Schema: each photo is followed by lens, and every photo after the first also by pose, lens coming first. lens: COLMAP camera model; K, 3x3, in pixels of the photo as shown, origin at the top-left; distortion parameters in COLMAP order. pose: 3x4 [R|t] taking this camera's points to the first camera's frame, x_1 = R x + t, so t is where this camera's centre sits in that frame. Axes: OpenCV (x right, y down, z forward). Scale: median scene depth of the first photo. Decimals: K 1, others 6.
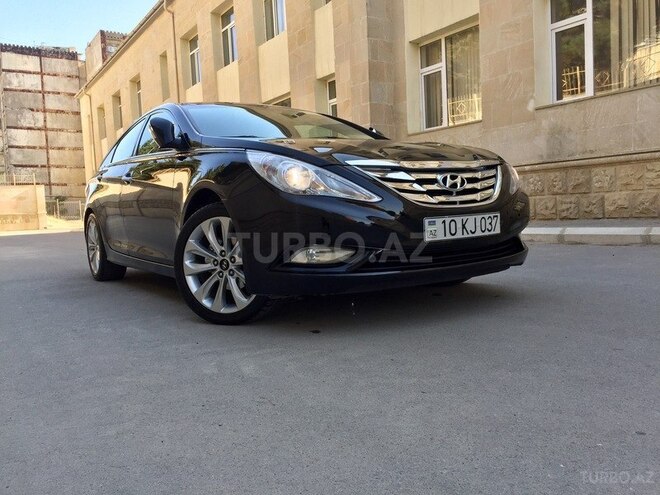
lens RADIAL K [[563.7, 0, 333.5], [0, 563.7, 240.5], [0, 0, 1]] dist [0.083283, -0.110410]
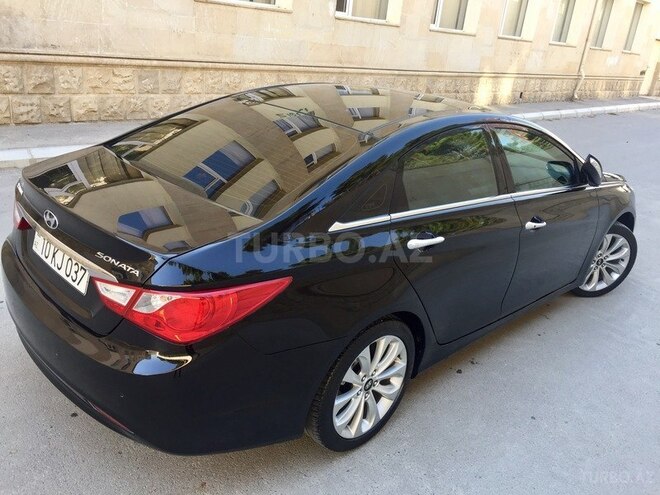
lens RADIAL K [[563.7, 0, 325.3], [0, 563.7, 243.5], [0, 0, 1]] dist [0.083283, -0.110410]
pose [[-0.172089, -0.326562, 0.929378, -0.569752], [-0.041313, 0.945015, 0.324407, -0.179204], [-0.984215, 0.017432, -0.176118, 0.775062]]
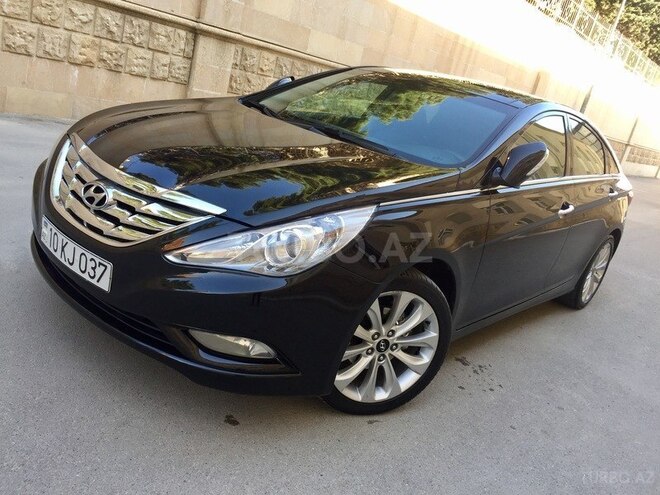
lens RADIAL K [[563.7, 0, 324.8], [0, 563.7, 243.2], [0, 0, 1]] dist [0.083283, -0.110410]
pose [[0.232954, 0.380275, -0.895055, 0.357818], [-0.297329, 0.904155, 0.306756, -0.134135], [0.925920, 0.194665, 0.323693, 0.378847]]
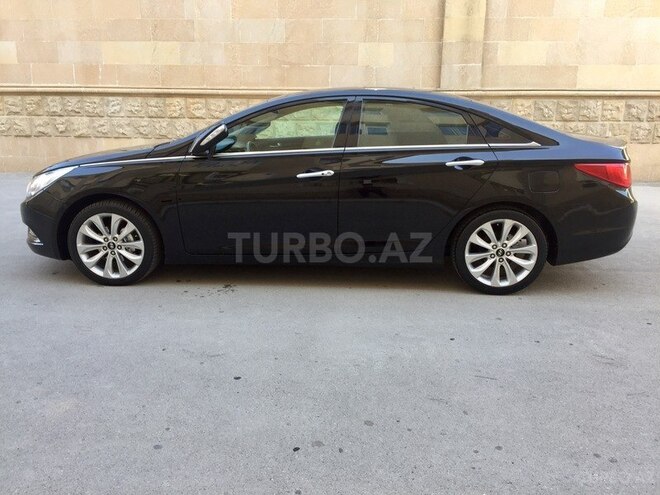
lens RADIAL K [[563.7, 0, 330.6], [0, 563.7, 236.0], [0, 0, 1]] dist [0.083283, -0.110410]
pose [[-0.609591, 0.231123, -0.758275, 0.400527], [-0.017063, 0.952506, 0.304042, -0.181884], [0.792533, 0.198280, -0.576695, 1.012942]]
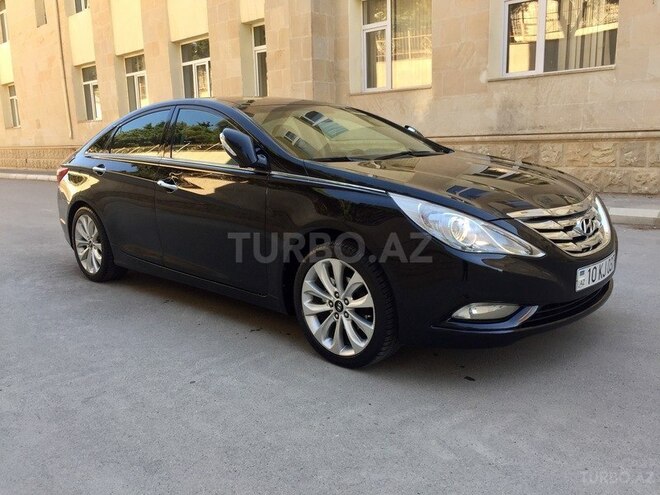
lens RADIAL K [[563.7, 0, 334.9], [0, 563.7, 246.8], [0, 0, 1]] dist [0.083283, -0.110410]
pose [[0.975058, -0.024006, 0.220647, -0.167974], [-0.004250, 0.991932, 0.126700, -0.070612], [-0.221908, -0.124478, 0.967089, 0.033493]]
